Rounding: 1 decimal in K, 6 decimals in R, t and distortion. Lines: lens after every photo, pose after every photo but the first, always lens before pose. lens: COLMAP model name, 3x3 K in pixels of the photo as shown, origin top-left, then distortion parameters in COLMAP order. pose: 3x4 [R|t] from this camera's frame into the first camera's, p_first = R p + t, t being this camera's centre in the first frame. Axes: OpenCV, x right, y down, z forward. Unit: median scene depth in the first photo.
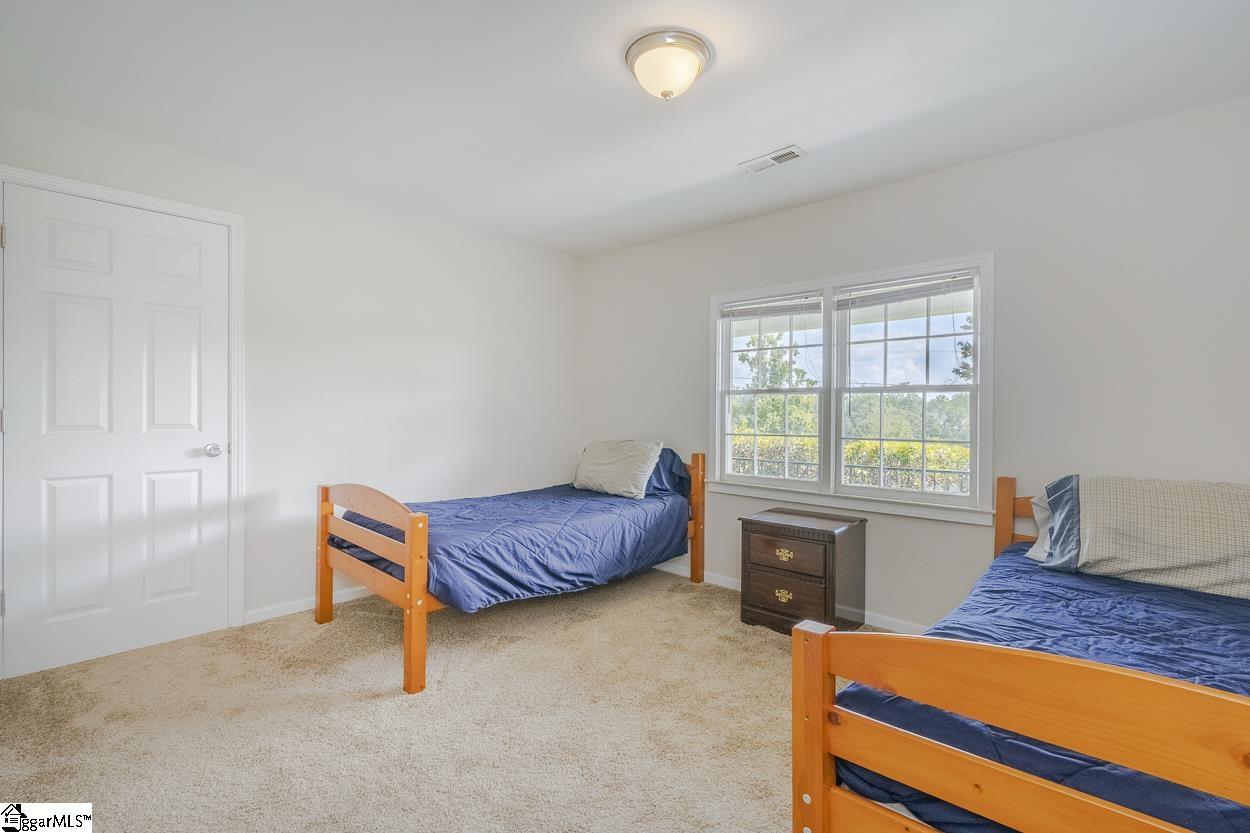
lens RADIAL K [[570.4, 0, 630.7], [0, 570.4, 414.2], [0, 0, 1]] dist [0.003828, -0.000745]
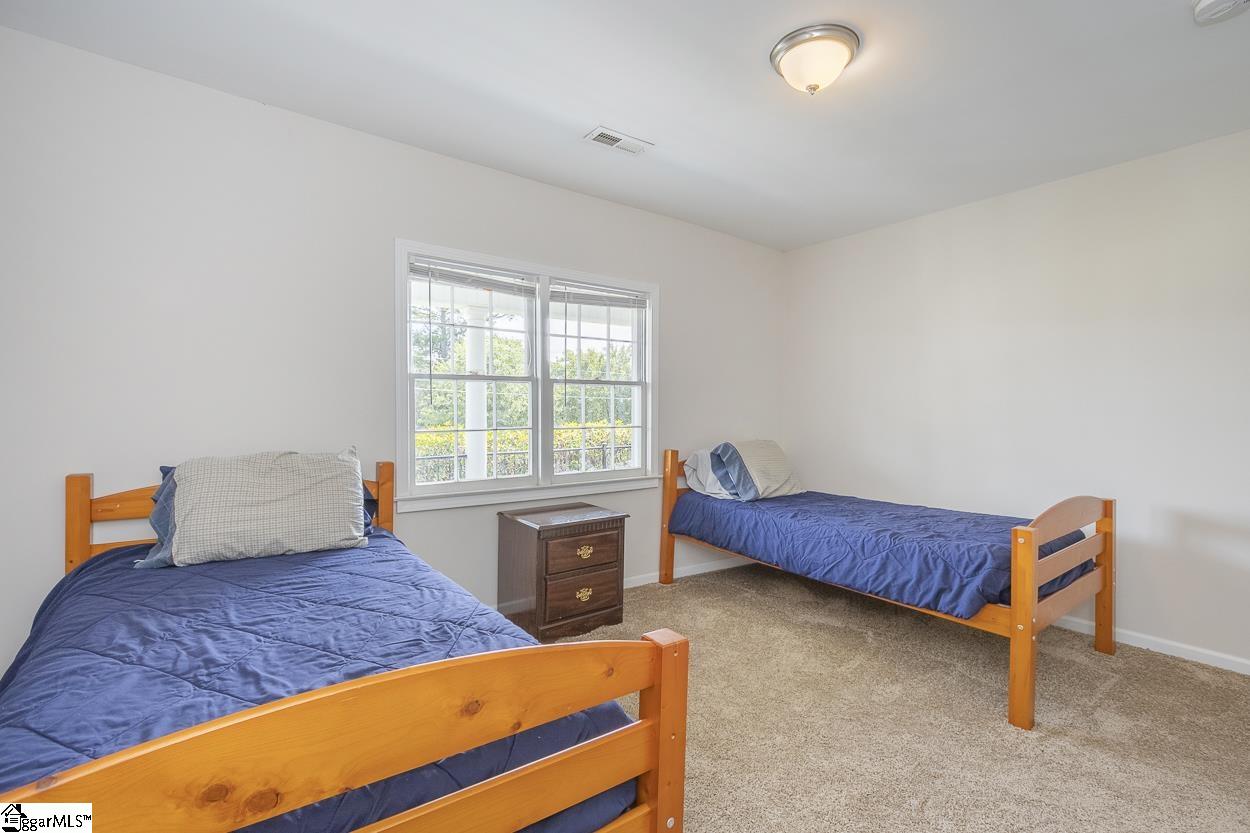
lens RADIAL K [[570.4, 0, 623.5], [0, 570.4, 415.7], [0, 0, 1]] dist [0.003828, -0.000745]
pose [[0.178582, -0.021524, 0.983690, -0.765400], [-0.003239, 0.999742, 0.022463, -0.005346], [-0.983920, -0.007198, 0.178466, 0.890479]]
